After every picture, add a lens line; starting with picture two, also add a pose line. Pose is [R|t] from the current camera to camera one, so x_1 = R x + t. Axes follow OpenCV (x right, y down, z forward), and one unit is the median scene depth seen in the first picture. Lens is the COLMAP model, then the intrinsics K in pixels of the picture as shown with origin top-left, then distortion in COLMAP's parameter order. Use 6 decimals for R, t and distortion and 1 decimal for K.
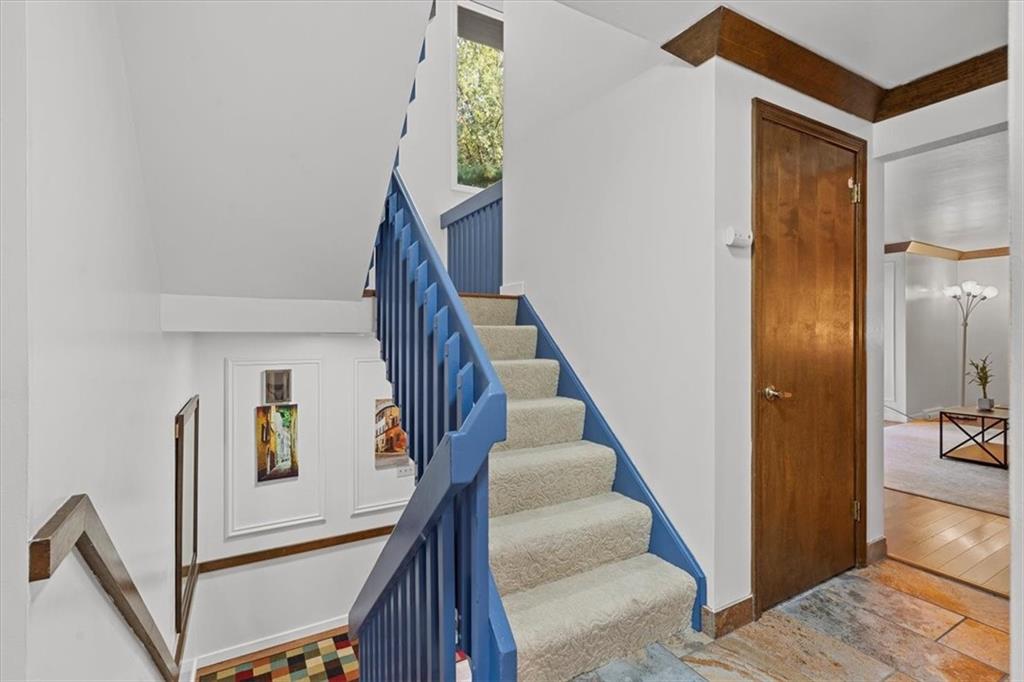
lens RADIAL K [[476.2, 0, 509.3], [0, 476.2, 318.1], [0, 0, 1]] dist [-0.001633, -0.000171]
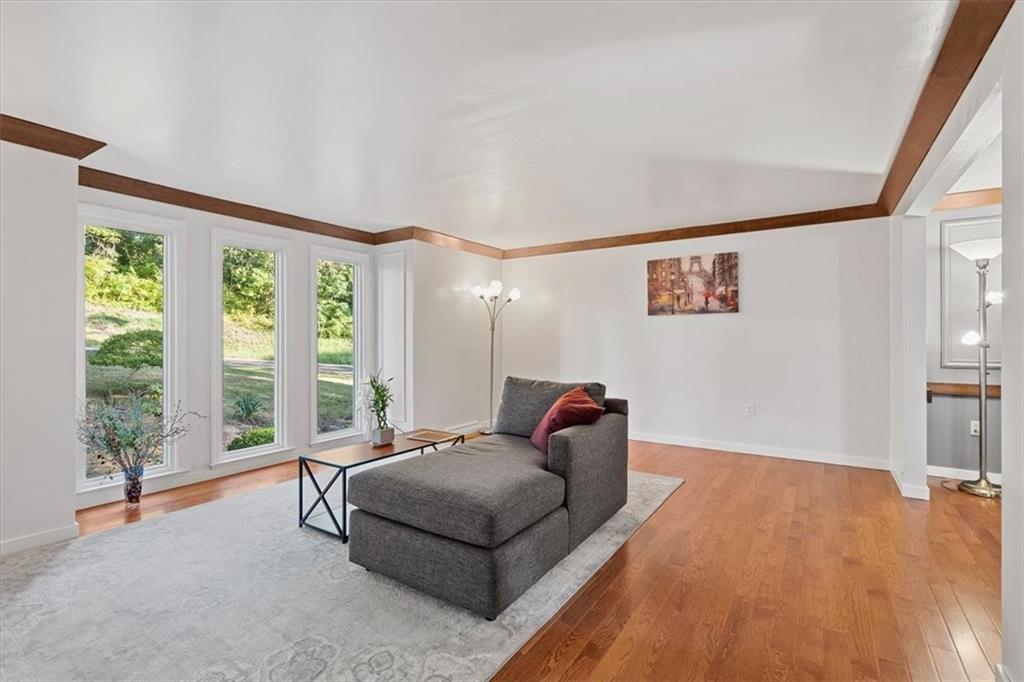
lens RADIAL K [[466.3, 0, 510.7], [0, 466.3, 342.8], [0, 0, 1]] dist [-0.007663, 0.000424]
pose [[0.890334, -0.007939, 0.455239, 0.852631], [-0.009555, 0.999302, 0.036115, 0.010954], [-0.455208, -0.036504, 0.889637, 0.288828]]
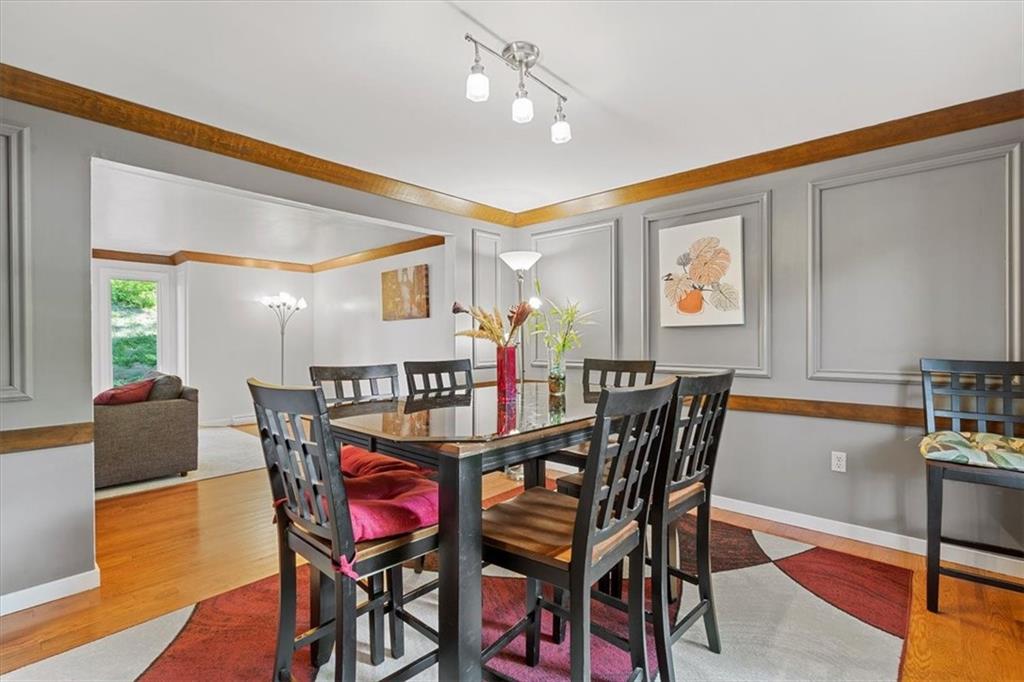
lens RADIAL K [[466.3, 0, 510.7], [0, 466.3, 342.8], [0, 0, 1]] dist [-0.007663, 0.000424]
pose [[0.949504, -0.006266, 0.313691, 1.617220], [-0.003646, 0.999513, 0.031000, 0.001741], [-0.313733, -0.030579, 0.949019, -0.203004]]
